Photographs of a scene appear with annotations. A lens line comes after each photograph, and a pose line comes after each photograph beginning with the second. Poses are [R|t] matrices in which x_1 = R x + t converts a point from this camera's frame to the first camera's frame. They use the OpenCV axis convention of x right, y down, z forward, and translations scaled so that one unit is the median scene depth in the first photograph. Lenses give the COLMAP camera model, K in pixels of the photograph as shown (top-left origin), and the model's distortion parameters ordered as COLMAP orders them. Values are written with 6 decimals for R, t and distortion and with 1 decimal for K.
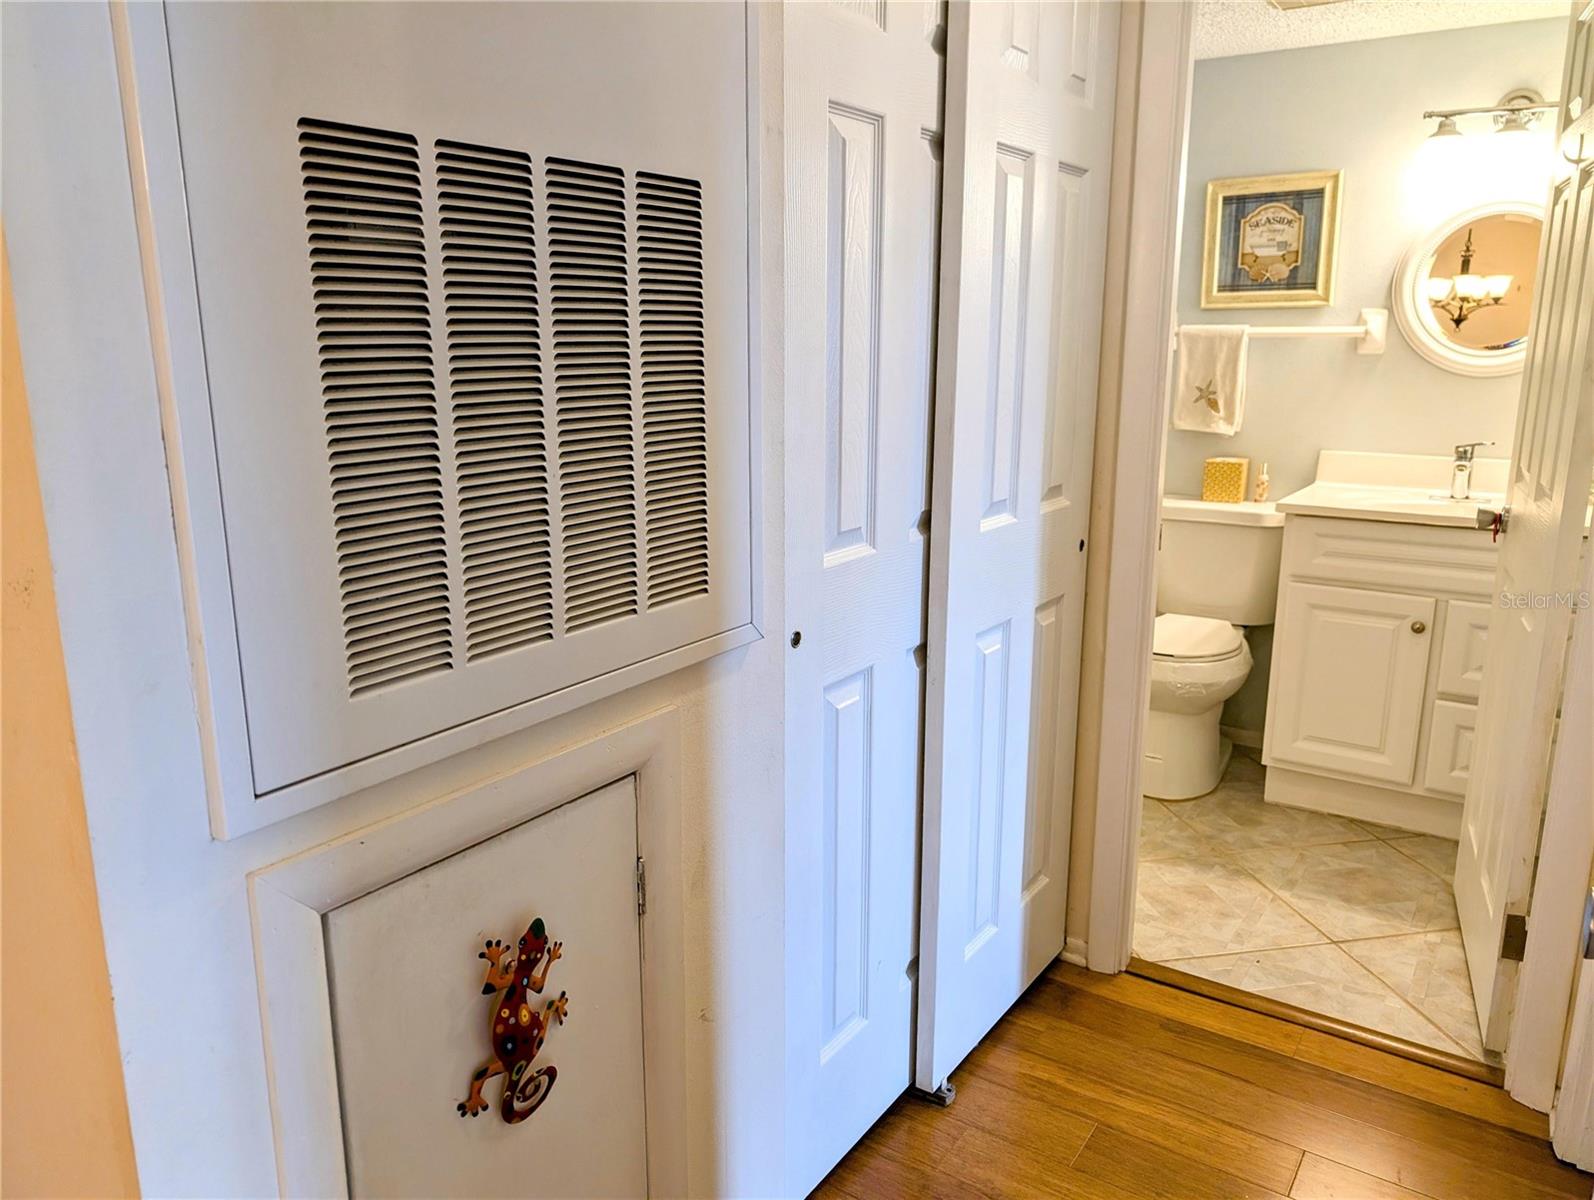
lens RADIAL K [[1154.3, 0, 801.2], [0, 1154.3, 580.6], [0, 0, 1]] dist [0.012837, -0.011430]
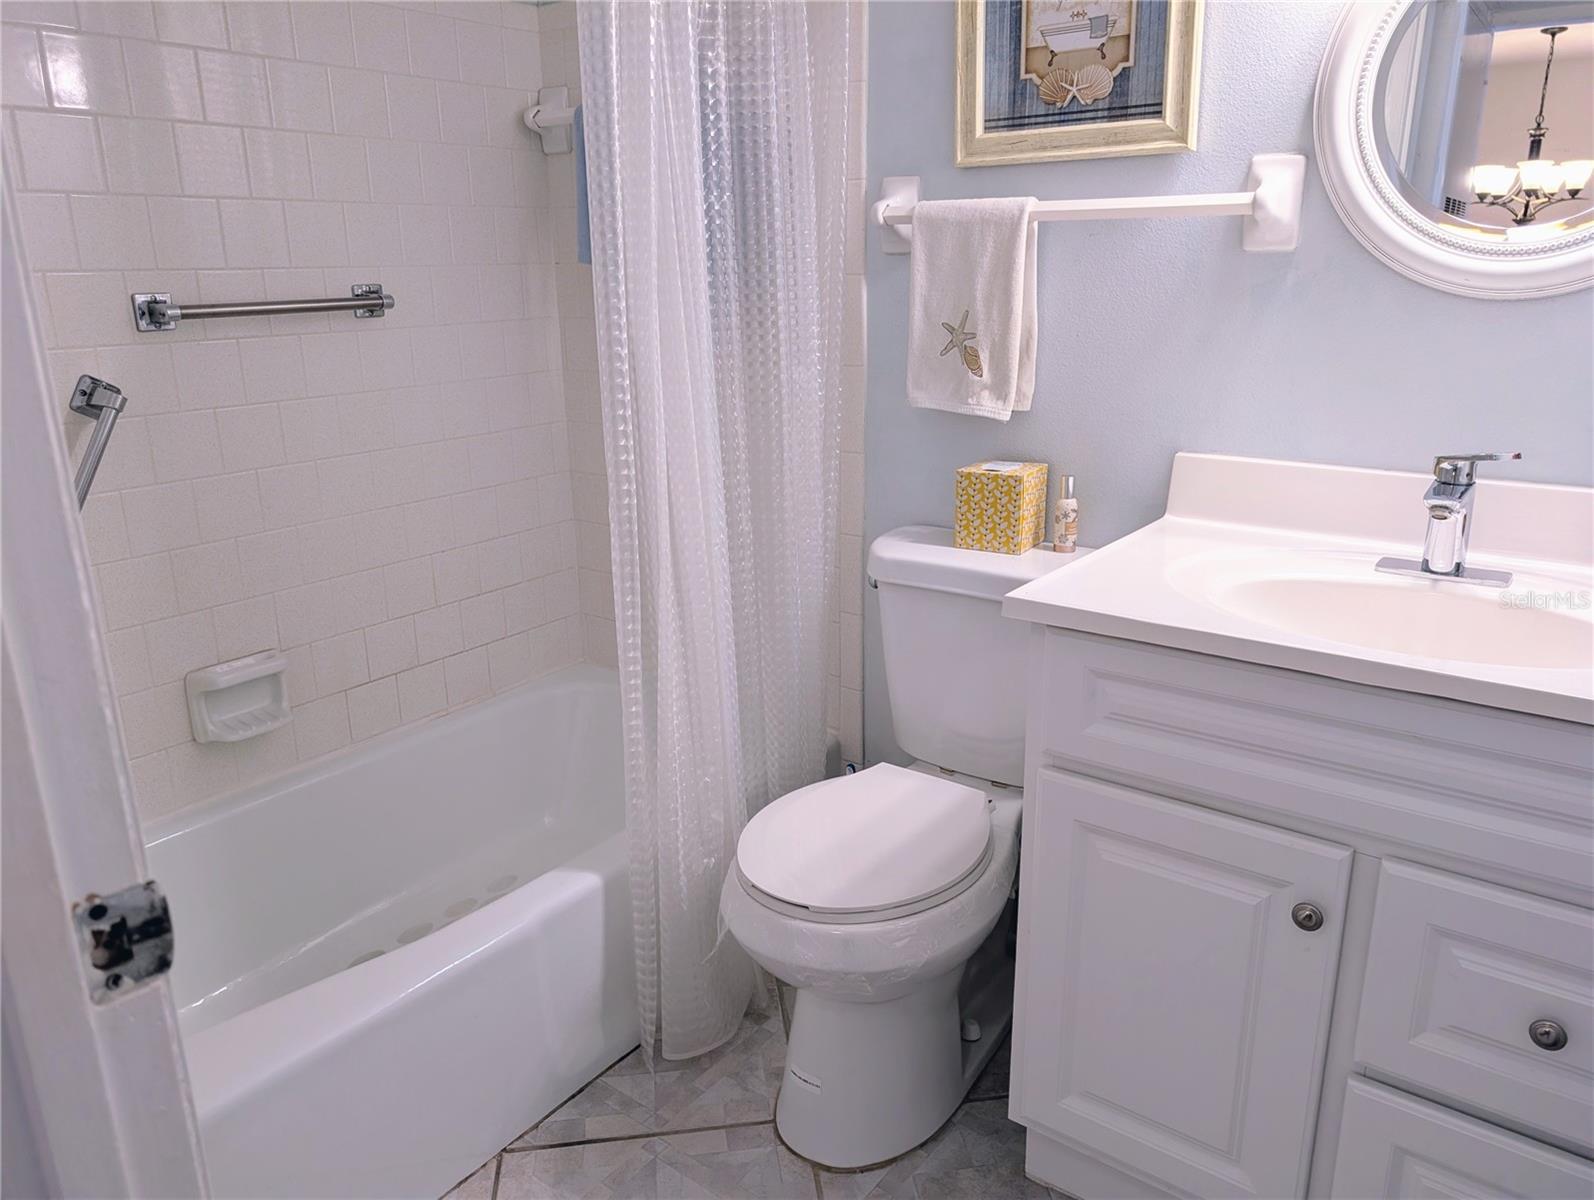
lens RADIAL K [[1167.1, 0, 809.6], [0, 1167.1, 588.6], [0, 0, 1]] dist [0.028731, -0.029376]
pose [[0.999454, 0.001081, -0.033014, 0.307175], [0.001111, 0.997799, 0.066306, -0.087084], [0.033013, -0.066306, 0.997253, 0.486339]]
